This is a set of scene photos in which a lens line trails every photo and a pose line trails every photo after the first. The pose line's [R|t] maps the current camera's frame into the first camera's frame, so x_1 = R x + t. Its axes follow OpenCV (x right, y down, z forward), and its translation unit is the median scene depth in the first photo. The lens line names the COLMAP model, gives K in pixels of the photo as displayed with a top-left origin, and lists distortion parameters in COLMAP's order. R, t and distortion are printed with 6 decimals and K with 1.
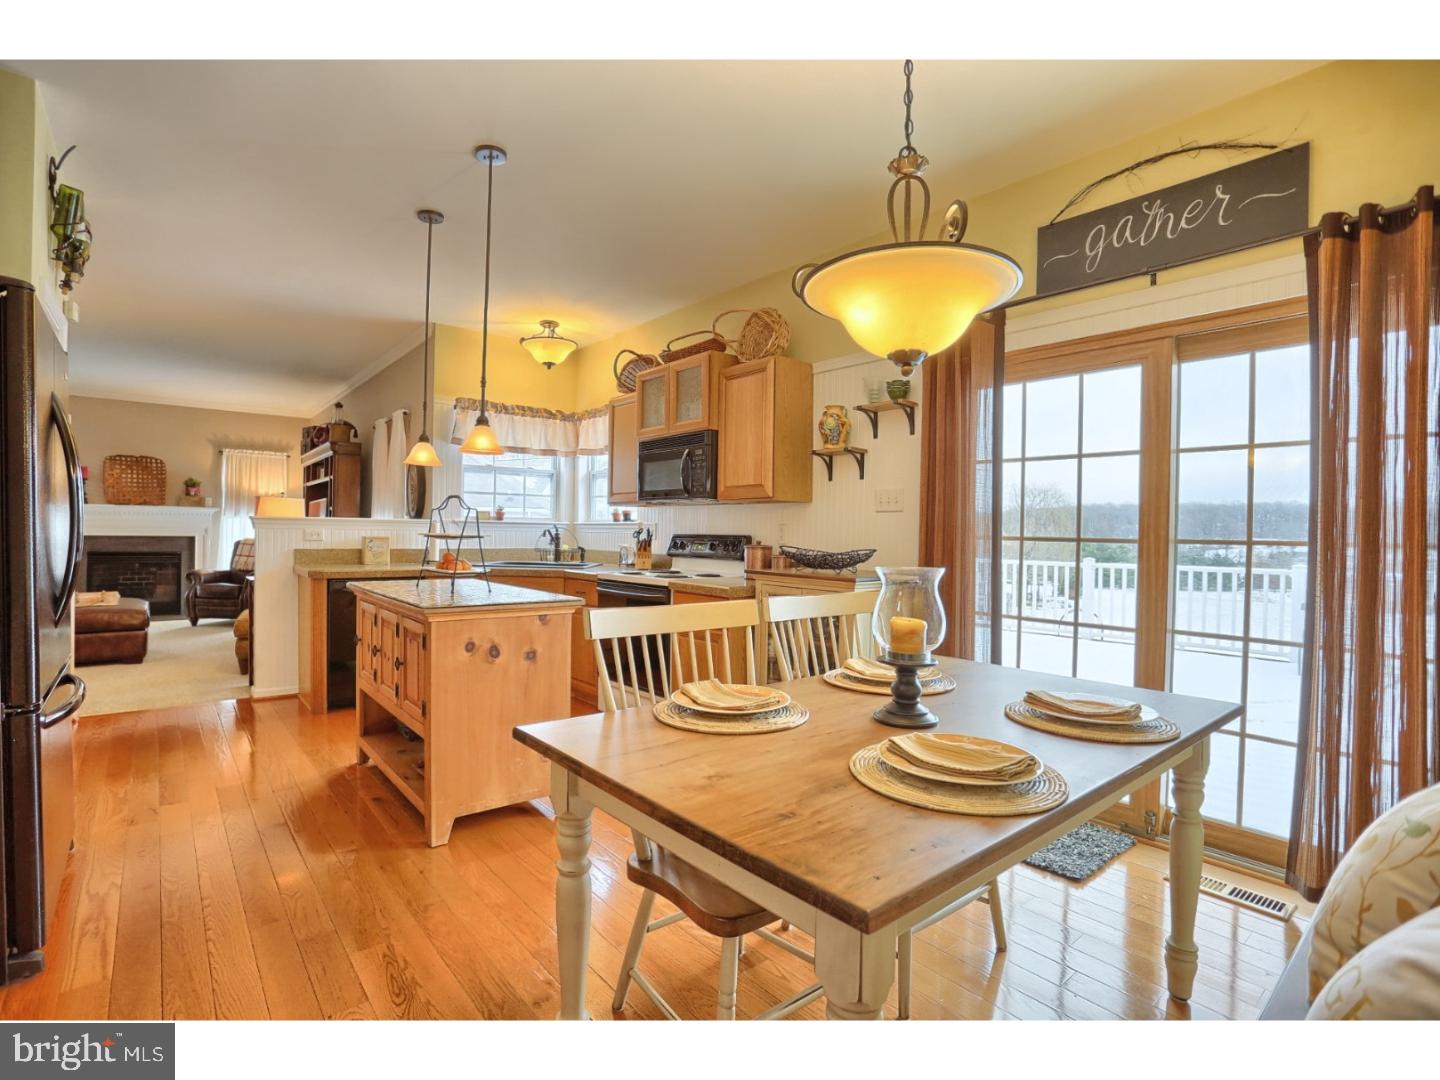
lens RADIAL K [[691.3, 0, 711.7], [0, 691.3, 539.6], [0, 0, 1]] dist [-0.054545, 0.013936]
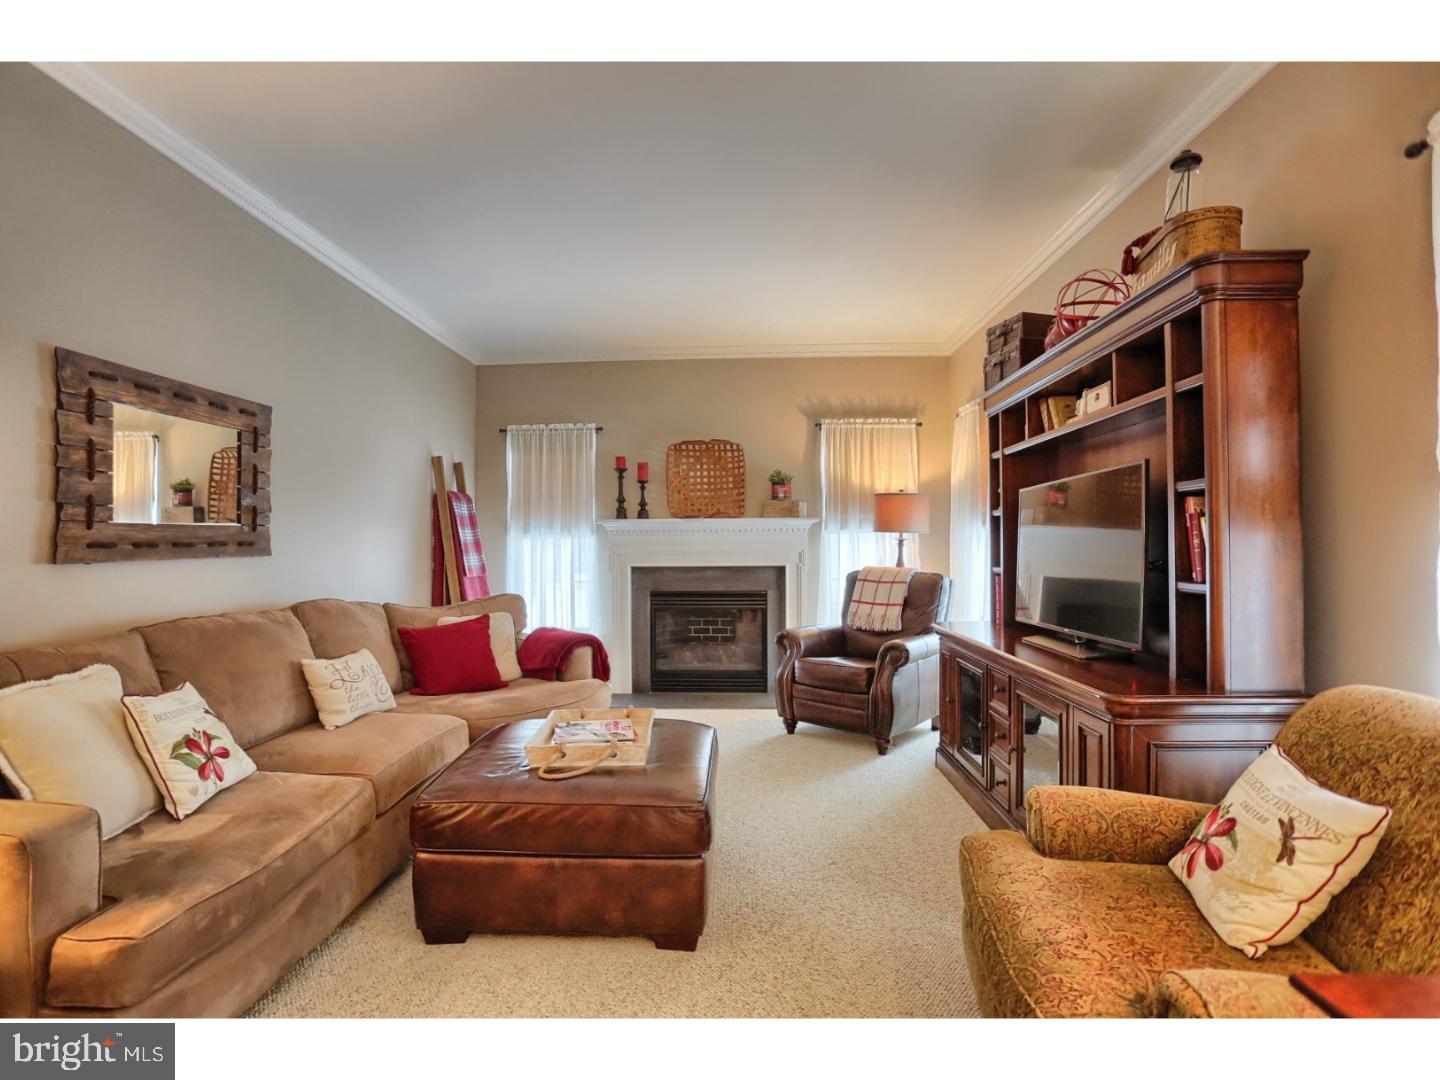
lens RADIAL K [[691.3, 0, 722.8], [0, 691.3, 537.7], [0, 0, 1]] dist [-0.054545, 0.013936]
pose [[0.754519, -0.028317, -0.655667, -0.662082], [0.012747, 0.999513, -0.028498, -0.022368], [0.656154, 0.013145, 0.754512, 0.811216]]
